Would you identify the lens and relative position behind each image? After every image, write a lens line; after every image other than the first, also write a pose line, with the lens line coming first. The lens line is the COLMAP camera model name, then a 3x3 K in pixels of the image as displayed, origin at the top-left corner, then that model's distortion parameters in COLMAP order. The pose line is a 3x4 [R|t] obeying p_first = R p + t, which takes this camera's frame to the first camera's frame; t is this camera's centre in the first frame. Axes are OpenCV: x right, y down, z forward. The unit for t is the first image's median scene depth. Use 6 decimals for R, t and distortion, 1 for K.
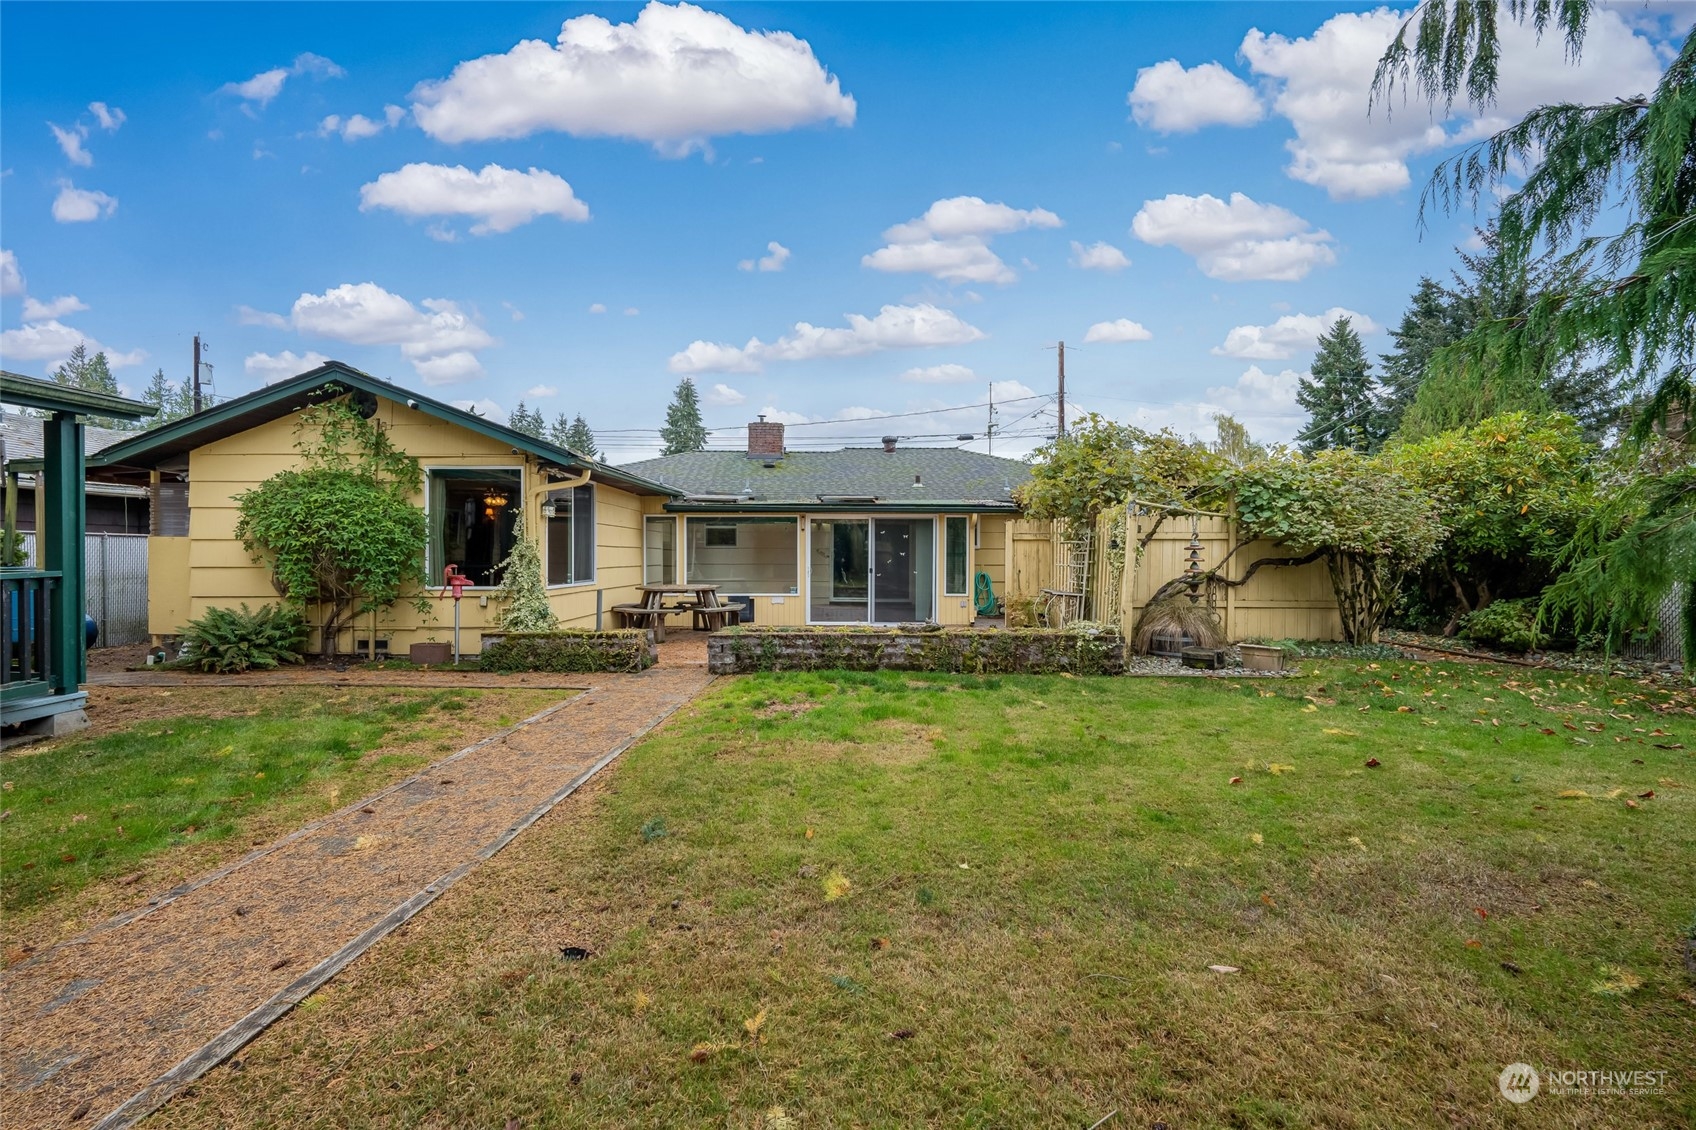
lens RADIAL K [[744.3, 0, 846.8], [0, 744.3, 556.7], [0, 0, 1]] dist [-0.001496, -0.000474]
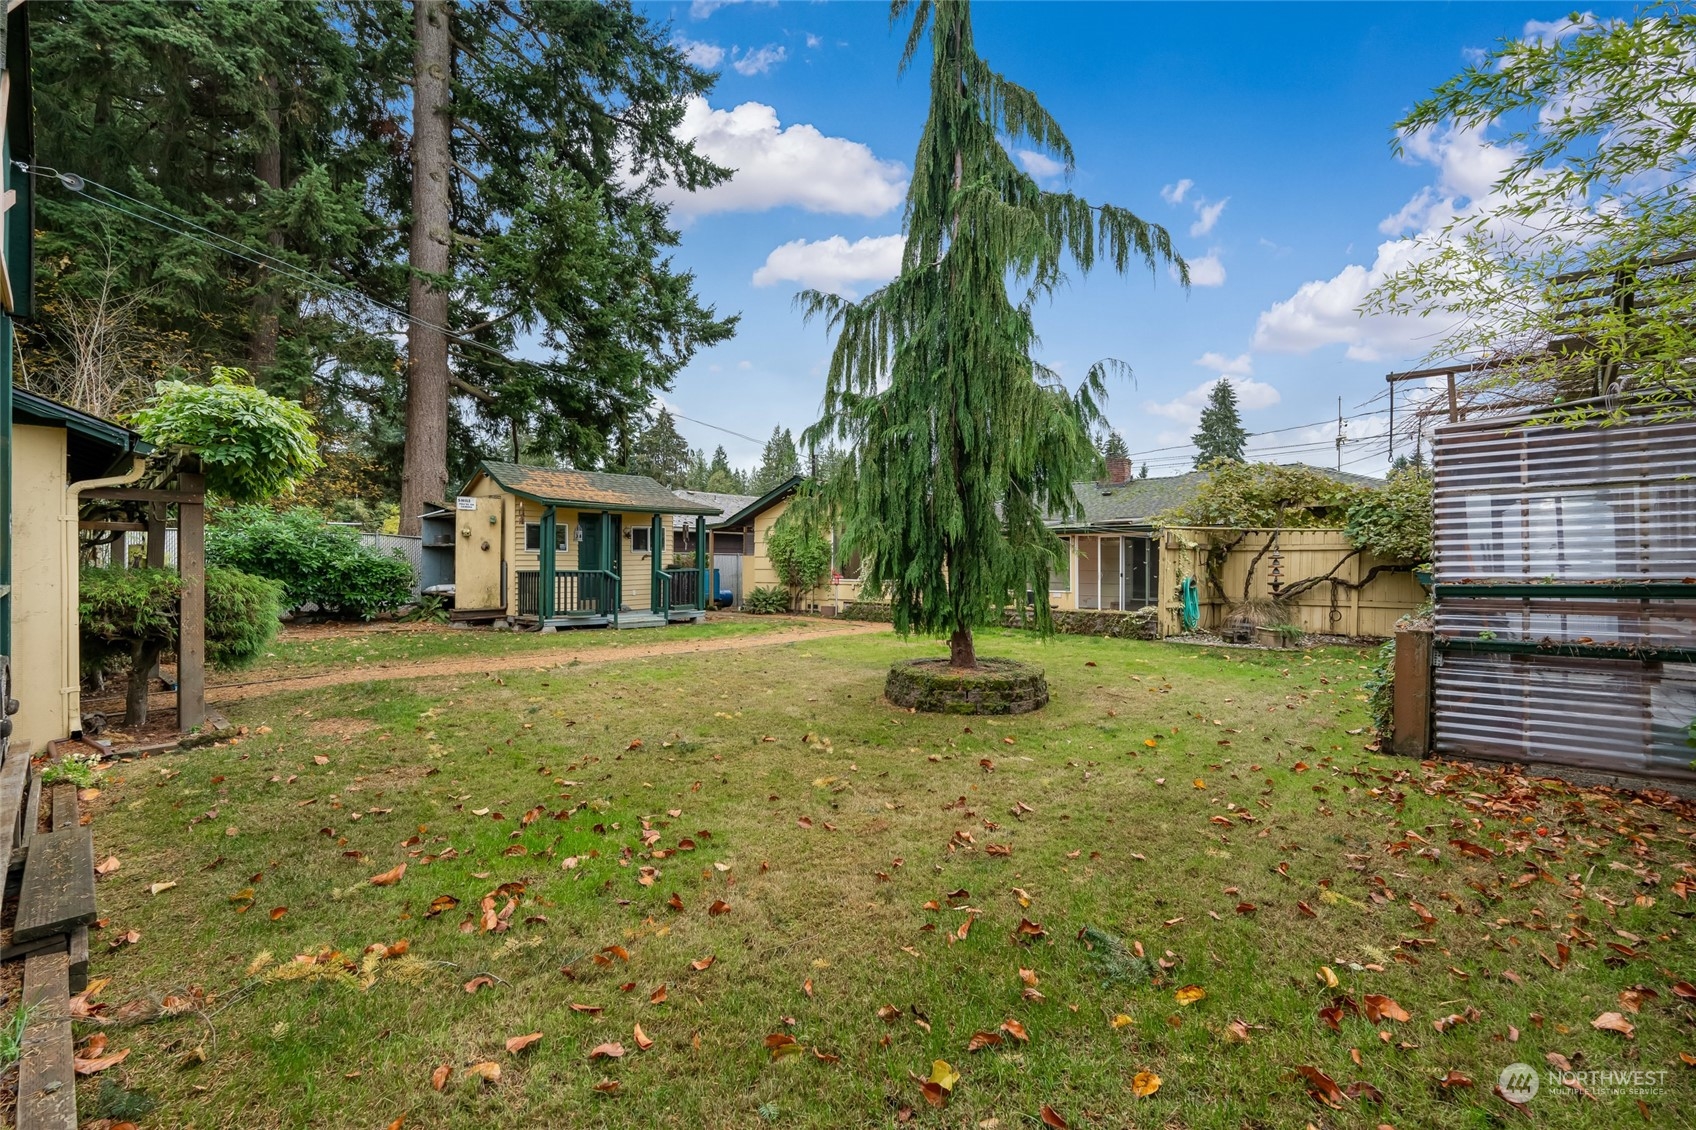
lens RADIAL K [[744.3, 0, 846.8], [0, 744.3, 556.7], [0, 0, 1]] dist [-0.001496, -0.000474]
pose [[0.753132, -0.007579, -0.657826, 0.805531], [-0.001591, 0.999910, -0.013342, 0.006012], [0.657867, 0.011094, 0.753052, -0.509022]]
